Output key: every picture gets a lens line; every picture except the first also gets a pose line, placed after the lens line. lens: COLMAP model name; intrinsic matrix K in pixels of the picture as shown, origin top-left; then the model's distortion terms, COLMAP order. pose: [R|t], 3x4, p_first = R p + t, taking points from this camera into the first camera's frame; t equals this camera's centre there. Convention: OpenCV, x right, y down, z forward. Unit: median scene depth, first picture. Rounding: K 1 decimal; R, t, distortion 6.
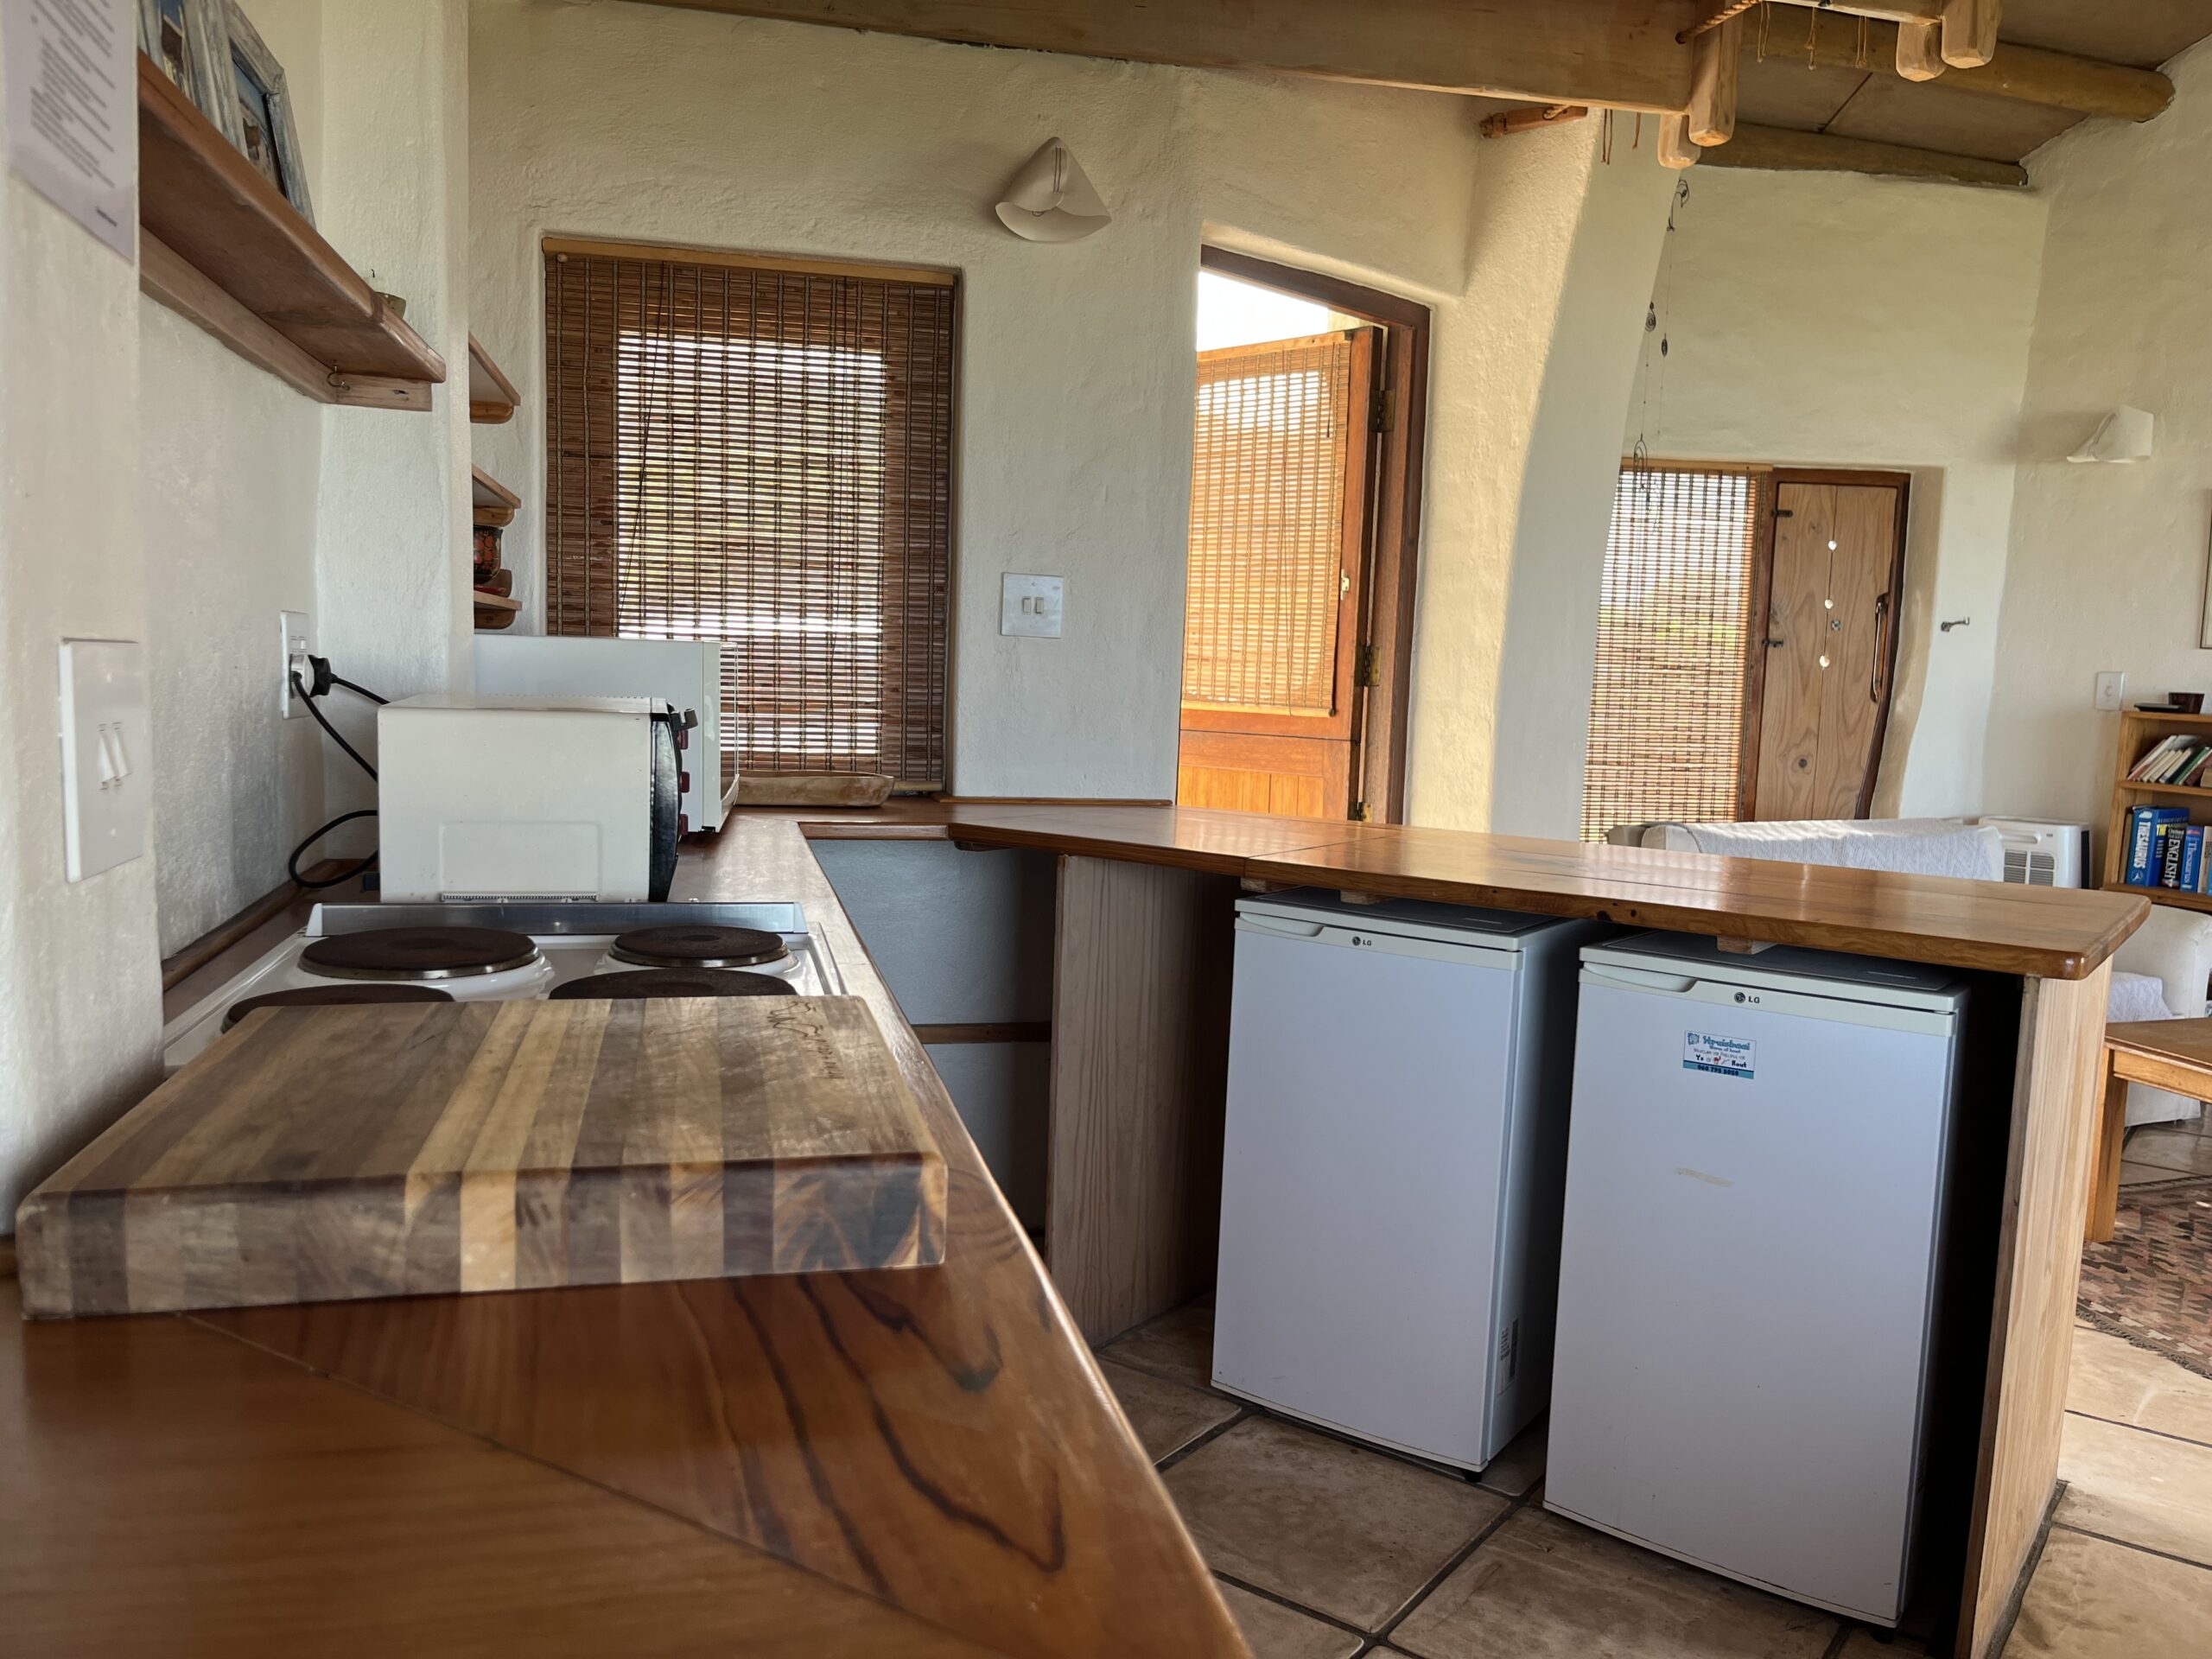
lens RADIAL K [[1680.9, 0, 1095.0], [0, 1680.9, 840.2], [0, 0, 1]] dist [0.052645, -0.068768]
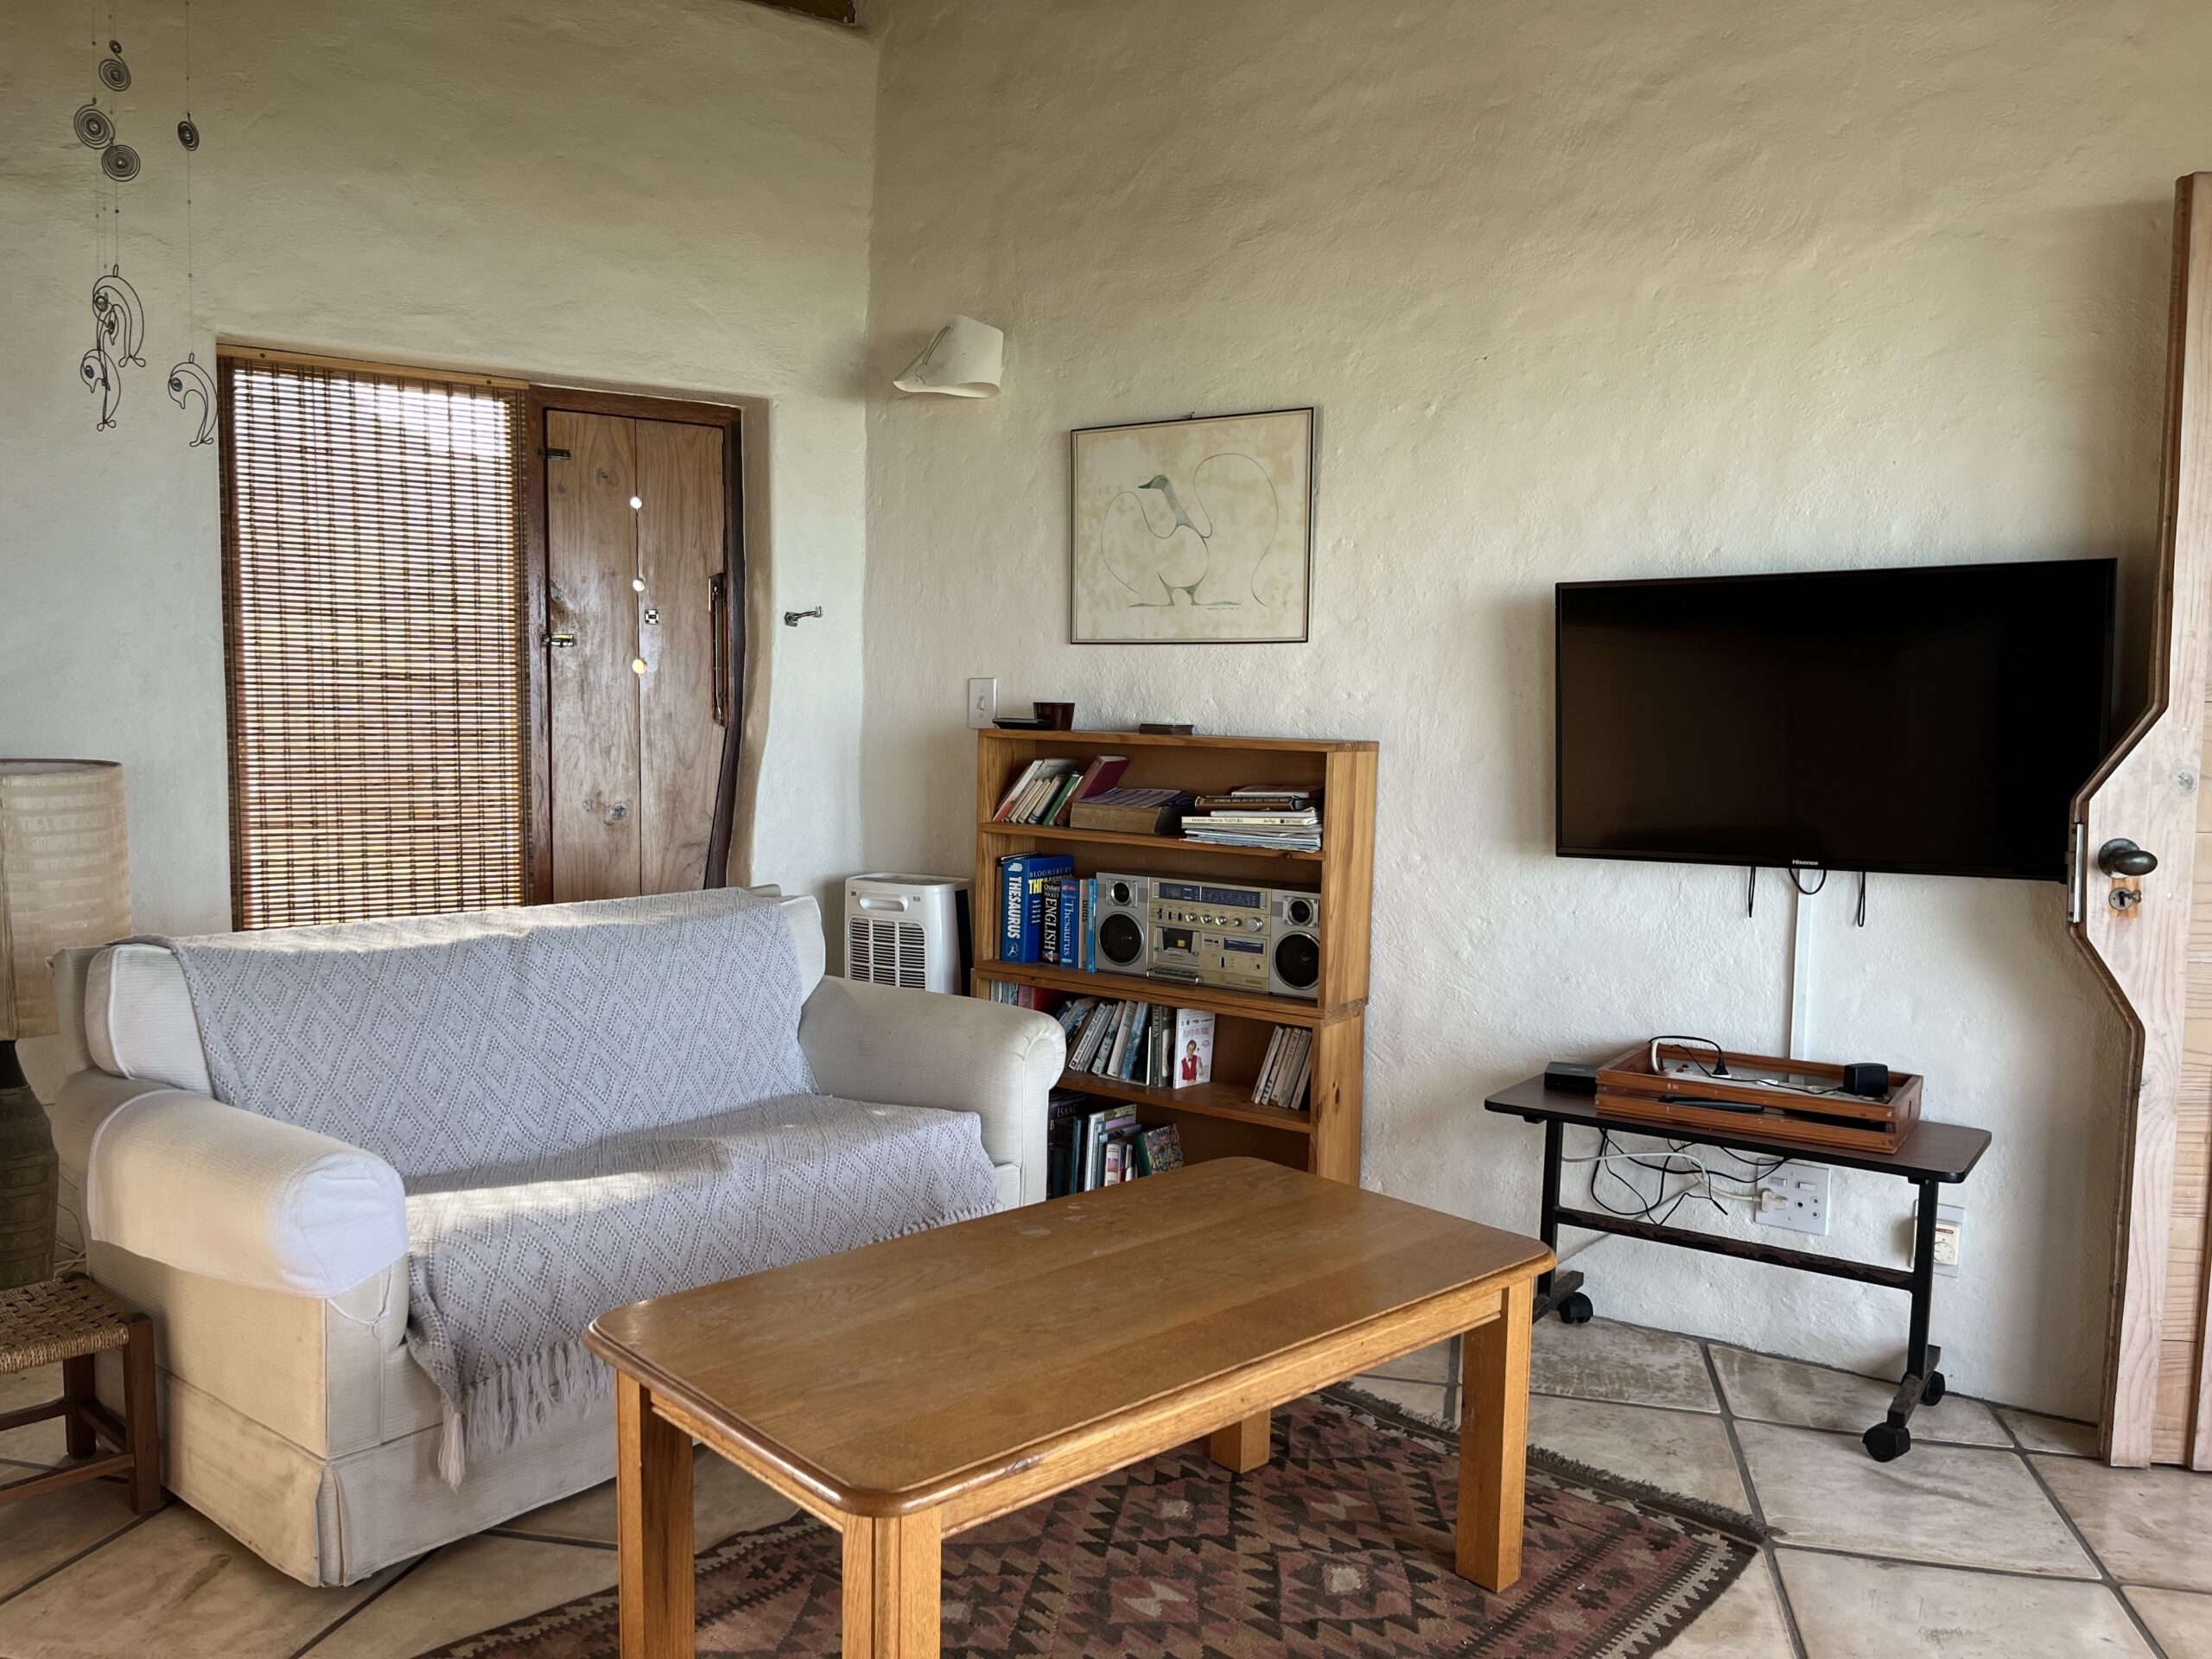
lens RADIAL K [[1680.9, 0, 1108.8], [0, 1680.9, 839.8], [0, 0, 1]] dist [0.052645, -0.068768]
pose [[0.911801, -0.048293, 0.407782, 0.327791], [0.057153, 0.998320, -0.009565, -0.016109], [-0.406635, 0.032028, 0.913029, 0.286475]]
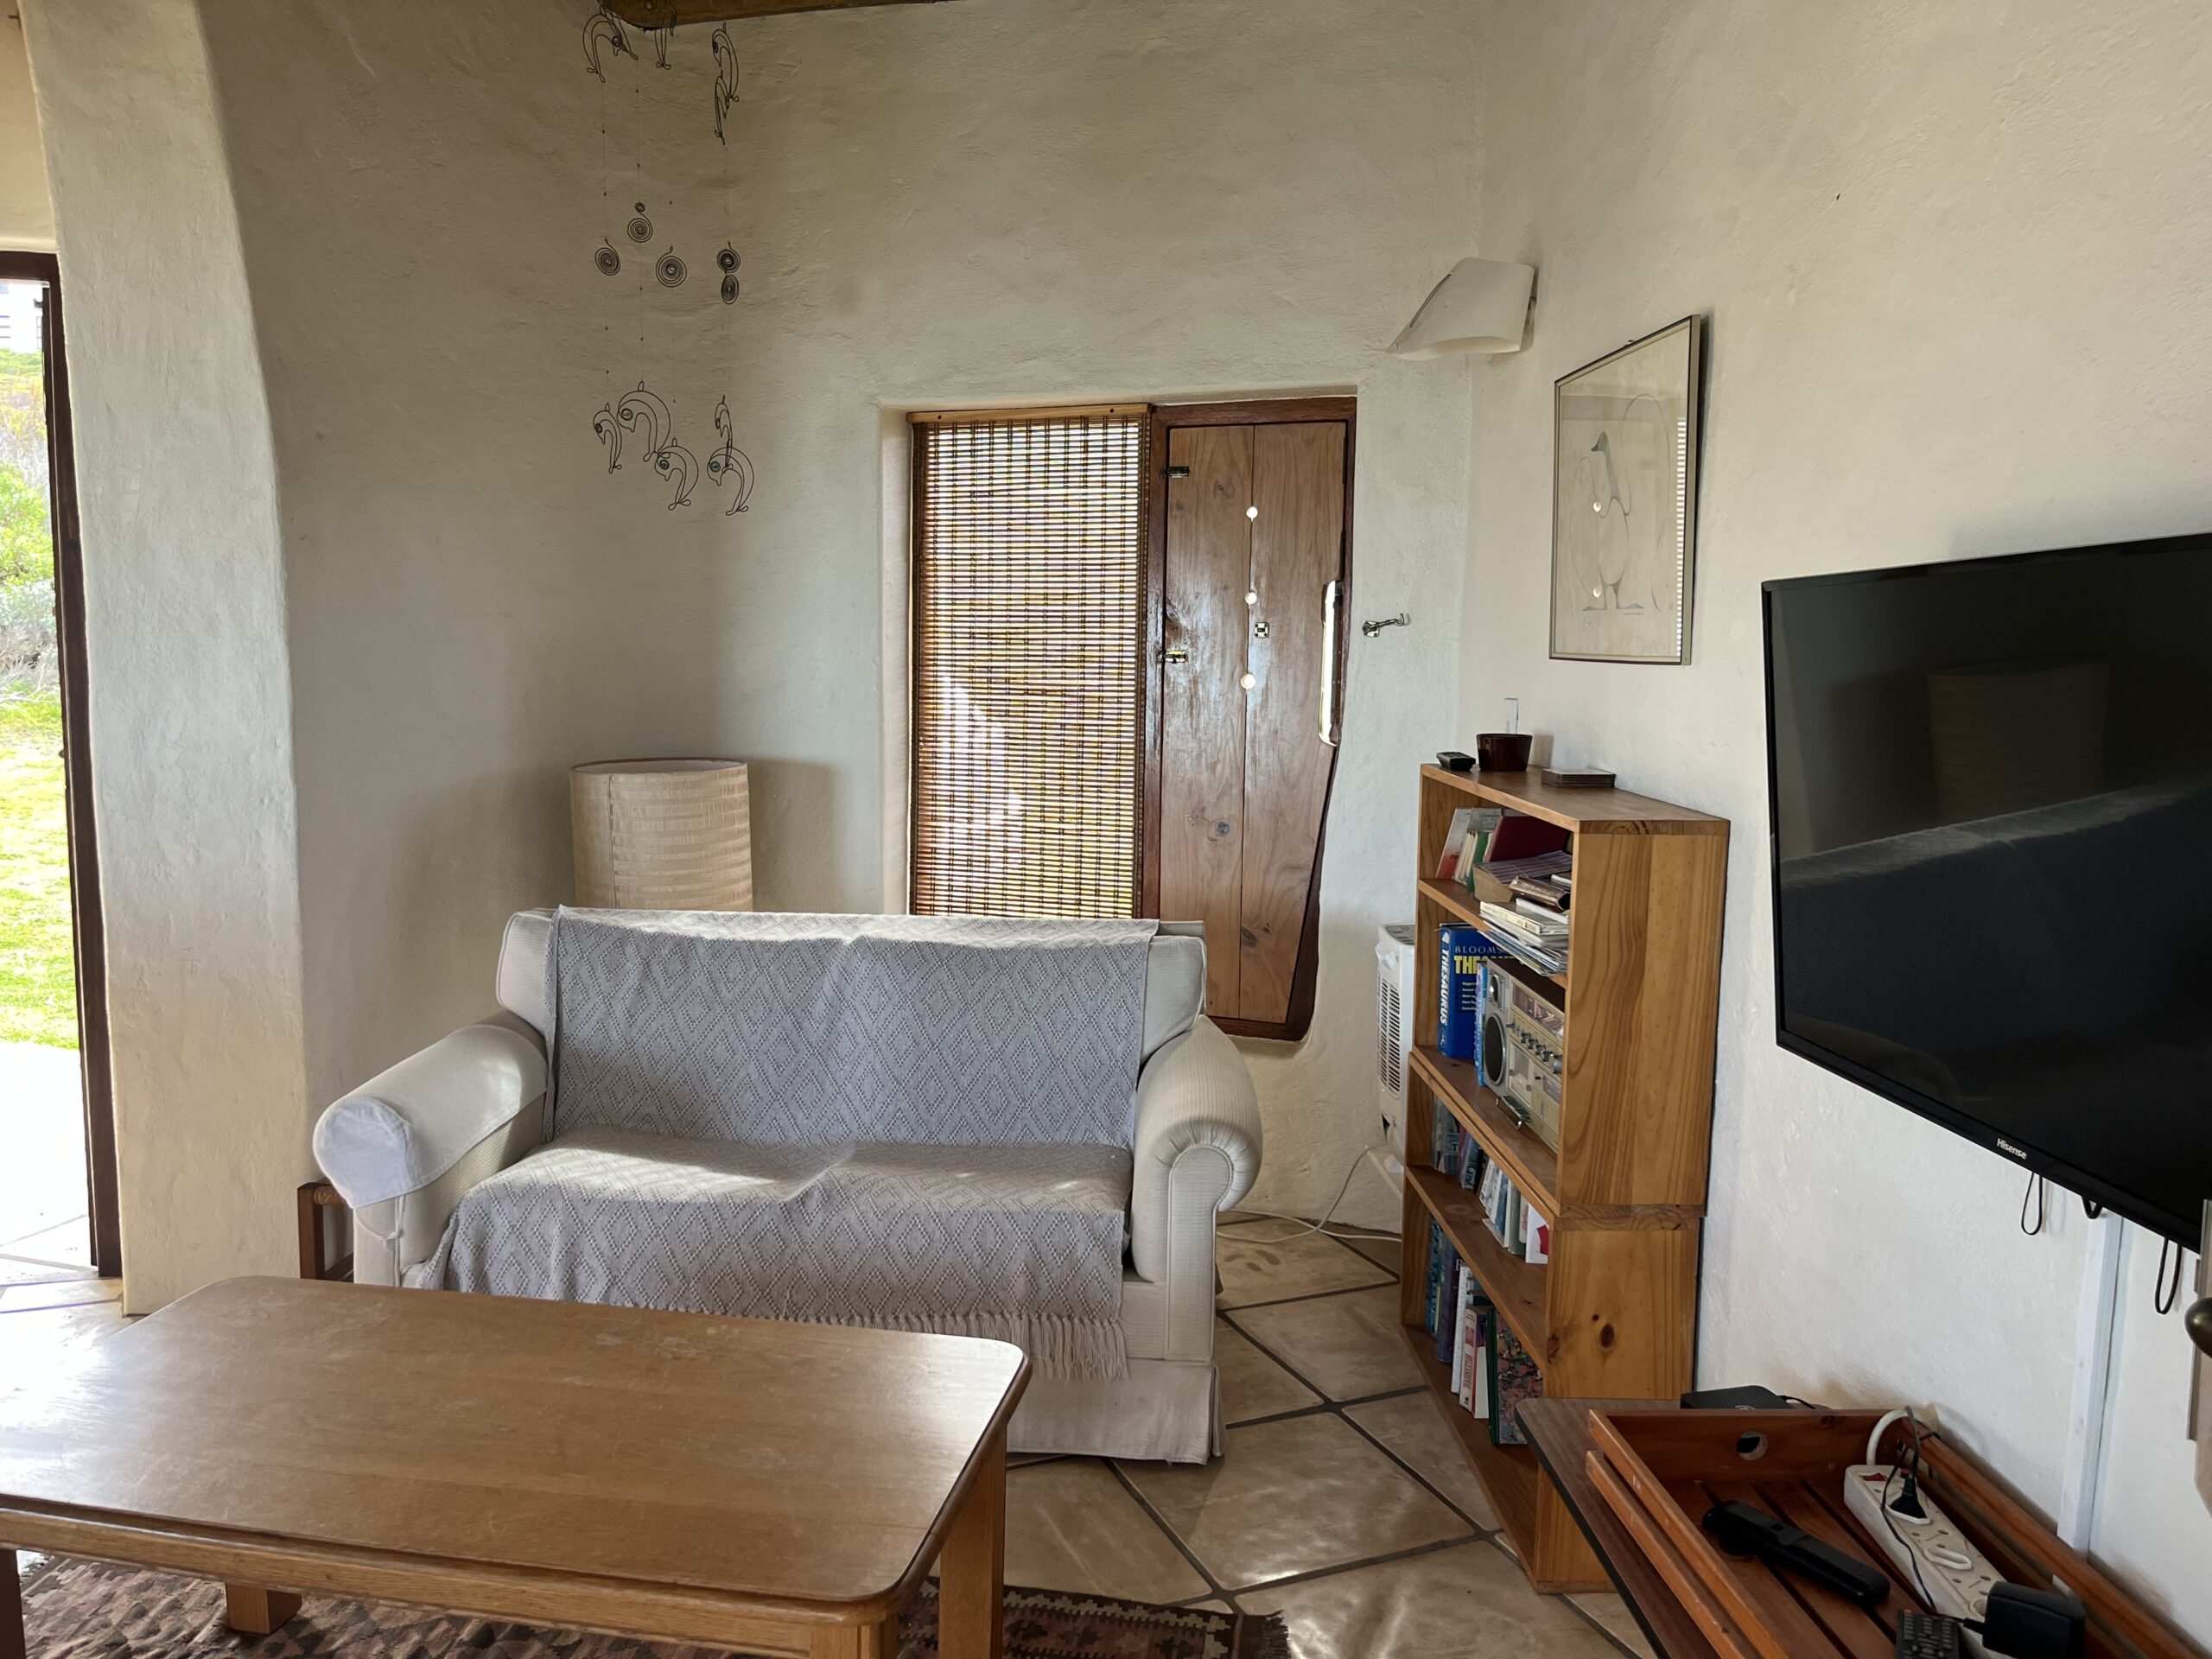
lens RADIAL K [[1680.9, 0, 1107.7], [0, 1680.9, 836.0], [0, 0, 1]] dist [0.052645, -0.068768]
pose [[0.872993, 0.036194, -0.486388, 0.737090], [-0.040586, 0.999175, 0.001506, -0.042966], [0.486041, 0.018426, 0.873742, 0.386247]]
